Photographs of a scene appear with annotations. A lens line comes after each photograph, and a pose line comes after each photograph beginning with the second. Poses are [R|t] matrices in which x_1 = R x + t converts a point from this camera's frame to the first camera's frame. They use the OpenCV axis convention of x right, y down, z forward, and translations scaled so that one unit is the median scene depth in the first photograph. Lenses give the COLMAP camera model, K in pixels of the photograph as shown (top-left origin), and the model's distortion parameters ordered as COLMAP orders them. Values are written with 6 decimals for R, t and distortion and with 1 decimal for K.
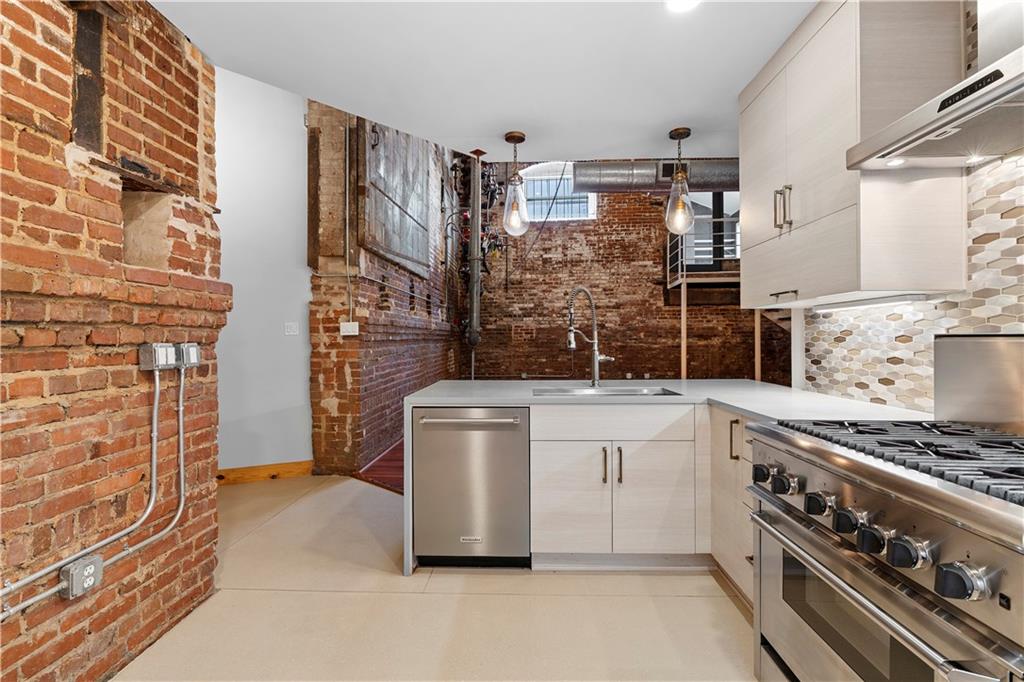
lens RADIAL K [[464.2, 0, 513.3], [0, 464.2, 338.9], [0, 0, 1]] dist [-0.011930, 0.005559]
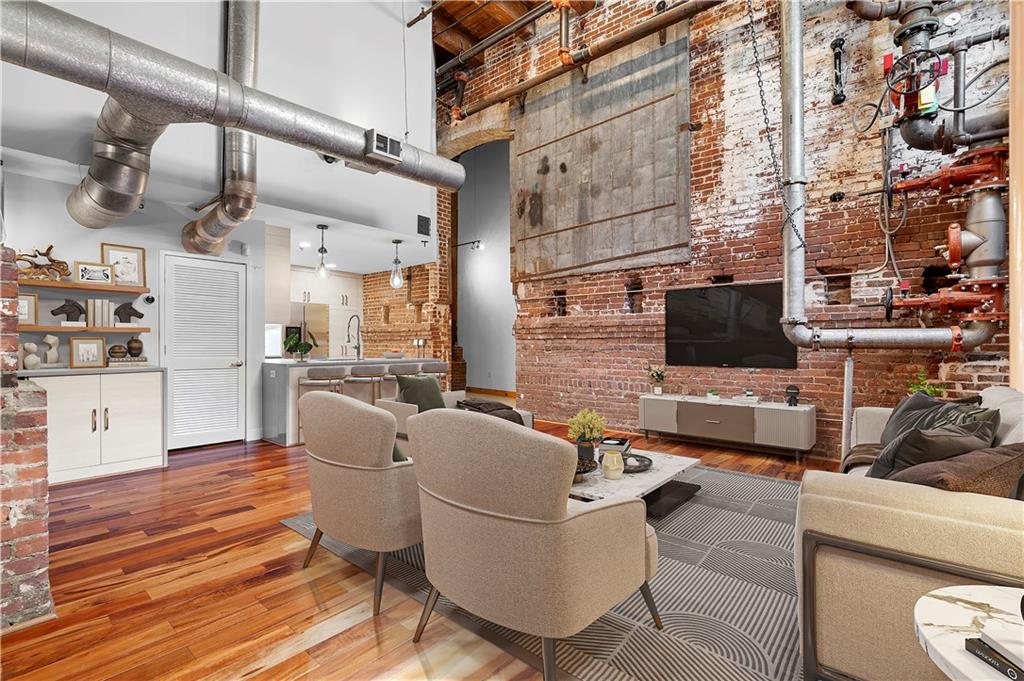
lens RADIAL K [[464.2, 0, 511.1], [0, 464.2, 343.7], [0, 0, 1]] dist [-0.011930, 0.005559]
pose [[-0.616861, 0.006332, -0.787047, 1.700930], [0.001988, 0.999977, 0.006487, 0.016891], [0.787070, 0.002437, -0.616859, 3.434552]]
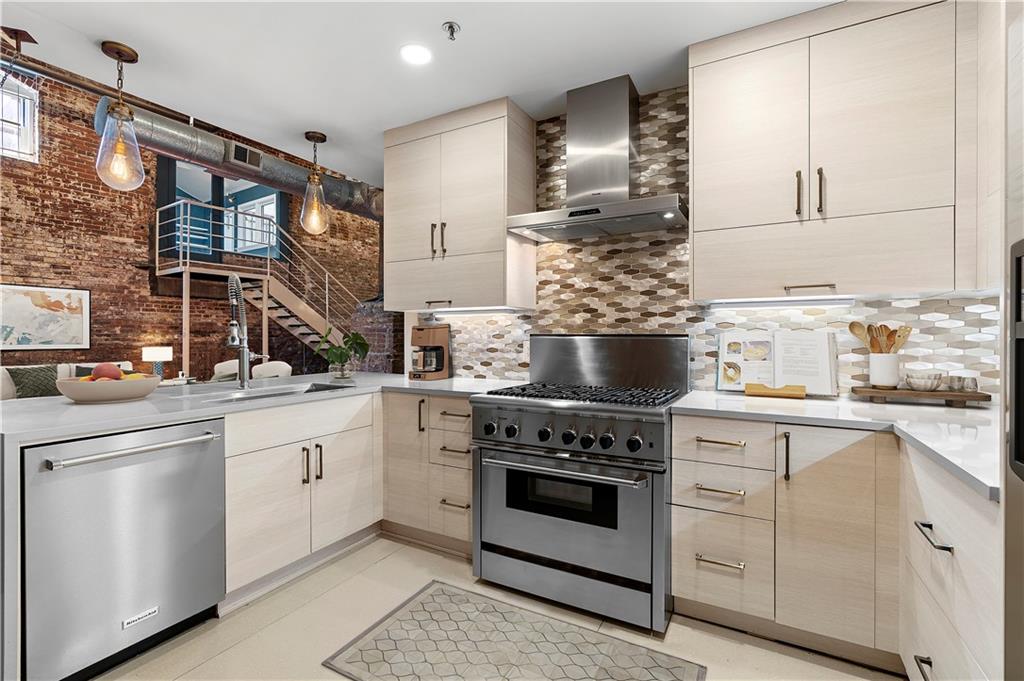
lens RADIAL K [[464.2, 0, 509.2], [0, 464.2, 337.2], [0, 0, 1]] dist [-0.011930, 0.005559]
pose [[0.460700, 0.003454, 0.887549, -0.451980], [-0.005873, 0.999982, -0.000843, 0.003017], [-0.887537, -0.004825, 0.460712, 0.171893]]
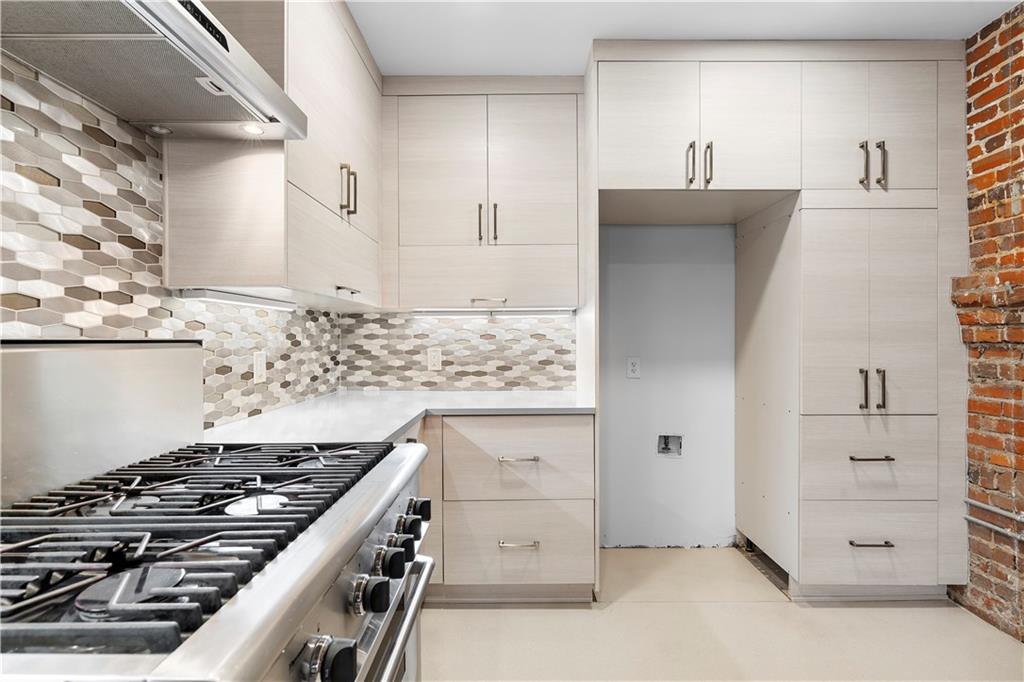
lens RADIAL K [[464.2, 0, 510.2], [0, 464.2, 339.7], [0, 0, 1]] dist [-0.011930, 0.005559]
pose [[-0.999739, 0.008913, -0.021057, 0.237518], [0.008976, 0.999955, -0.002907, -0.001170], [0.021030, -0.003095, -0.999774, 0.845225]]
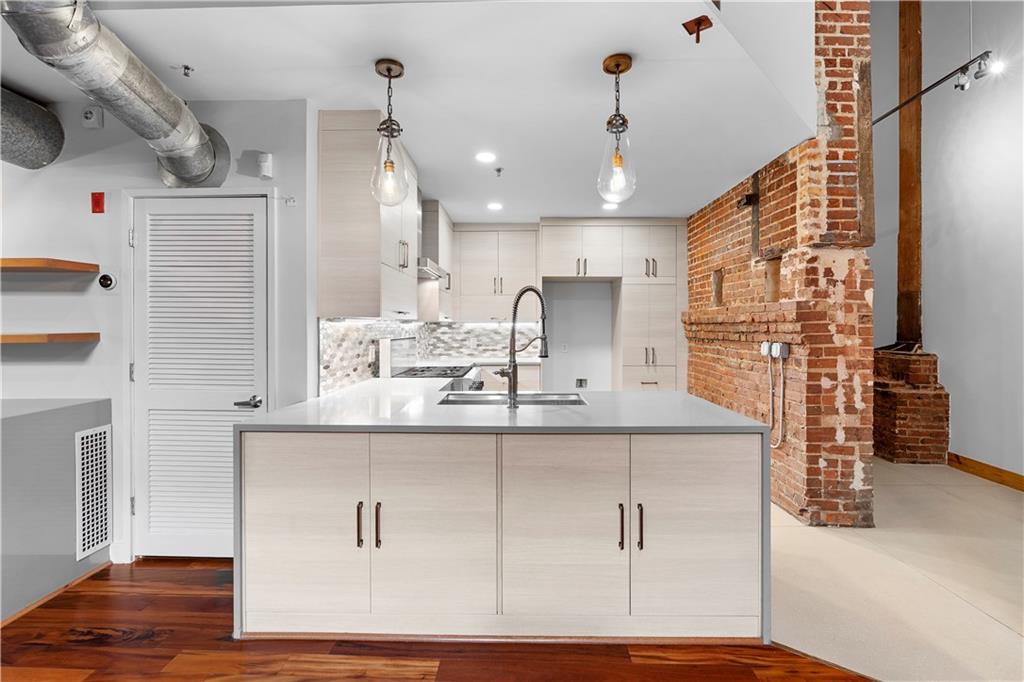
lens RADIAL K [[464.2, 0, 509.5], [0, 464.2, 326.5], [0, 0, 1]] dist [-0.011930, 0.005559]
pose [[-0.999945, 0.006295, -0.008407, 0.226410], [0.006302, 0.999980, -0.000859, -0.044649], [0.008401, -0.000912, -0.999964, 2.171307]]
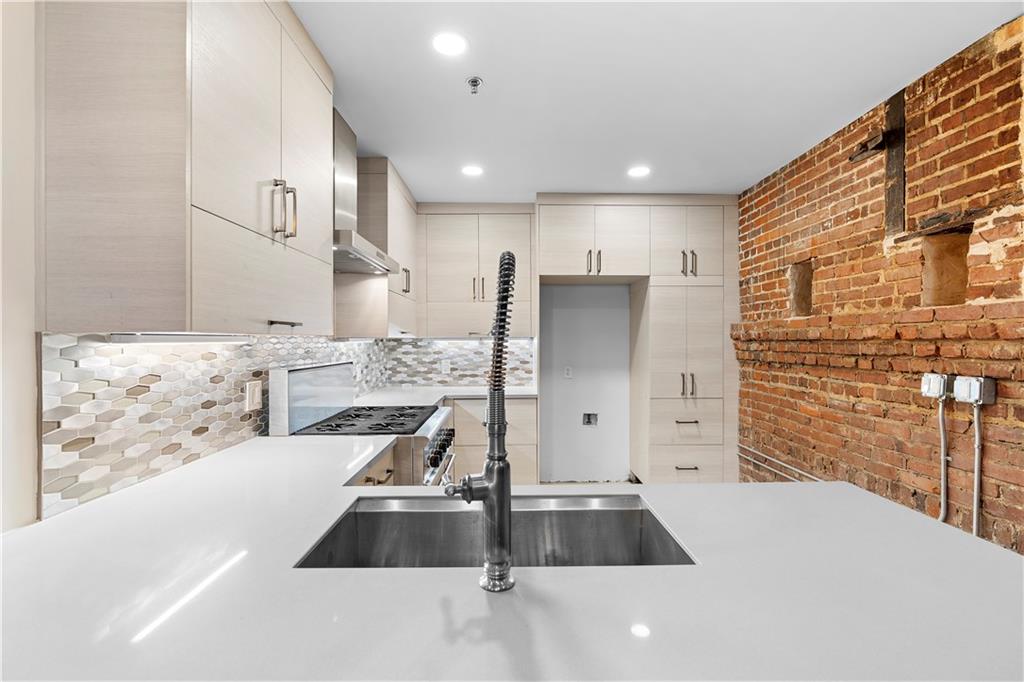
lens RADIAL K [[464.2, 0, 508.9], [0, 464.2, 340.4], [0, 0, 1]] dist [-0.011930, 0.005559]
pose [[-0.999289, 0.008388, -0.036756, 0.215643], [0.008457, 0.999963, -0.001721, -0.057632], [0.036740, -0.002030, -0.999323, 1.551902]]
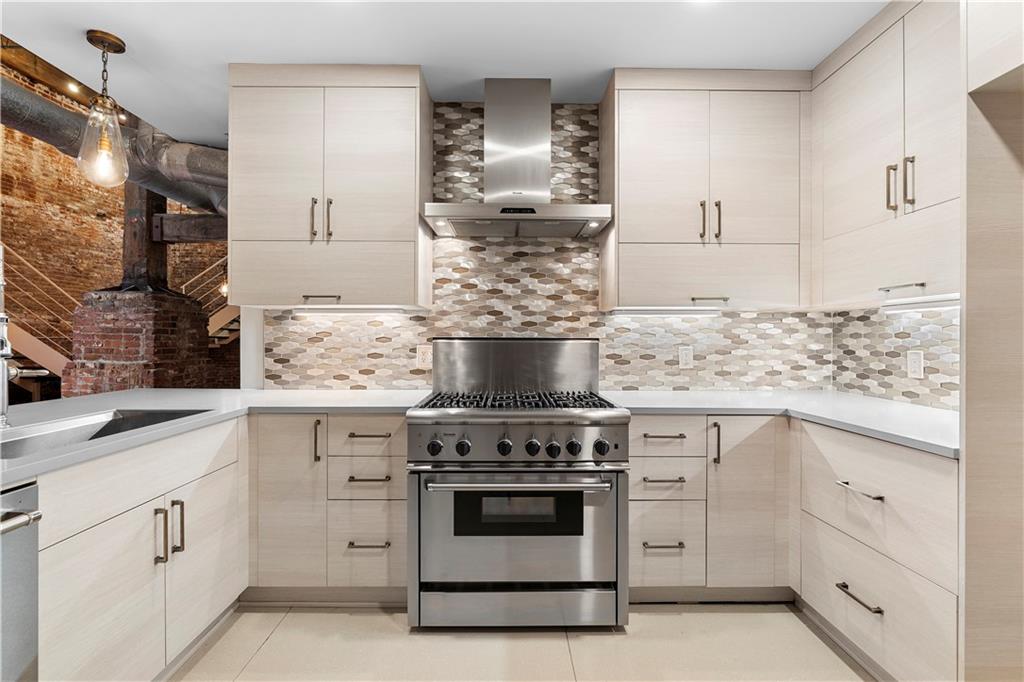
lens RADIAL K [[464.2, 0, 511.2], [0, 464.2, 338.8], [0, 0, 1]] dist [-0.011930, 0.005559]
pose [[-0.038961, 0.005932, 0.999223, -0.444587], [-0.005810, 0.999964, -0.006163, 0.002847], [-0.999224, -0.006046, -0.038925, 0.525230]]
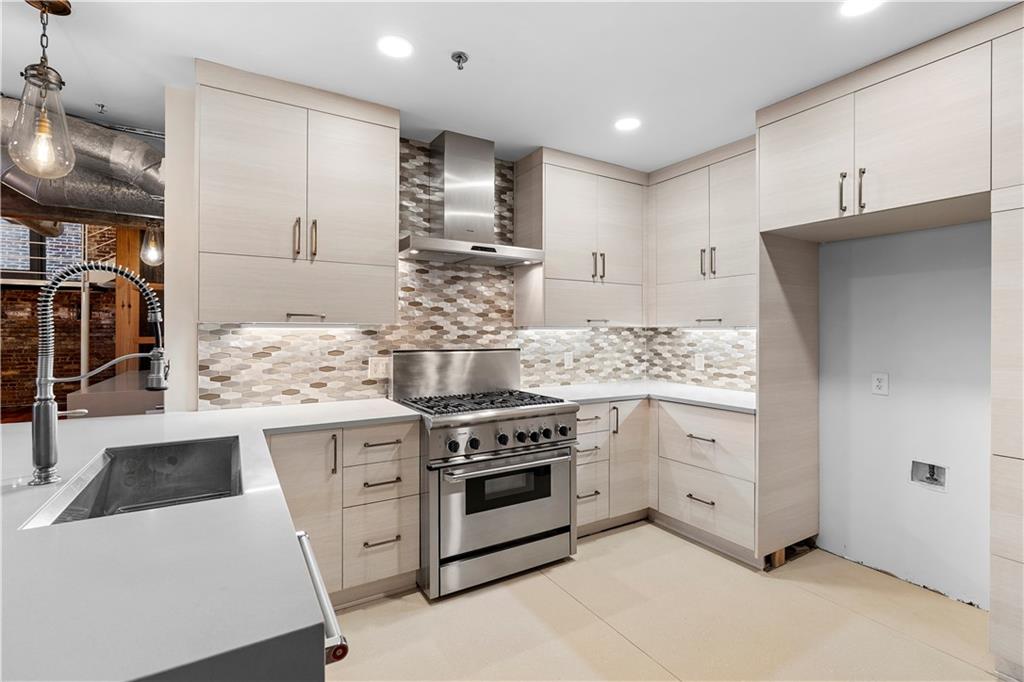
lens RADIAL K [[464.2, 0, 510.3], [0, 464.2, 331.0], [0, 0, 1]] dist [-0.011930, 0.005559]
pose [[-0.539121, 0.004353, 0.842217, -0.524563], [-0.002207, 0.999976, -0.006581, -0.047773], [-0.842225, -0.005407, -0.539099, 1.036642]]
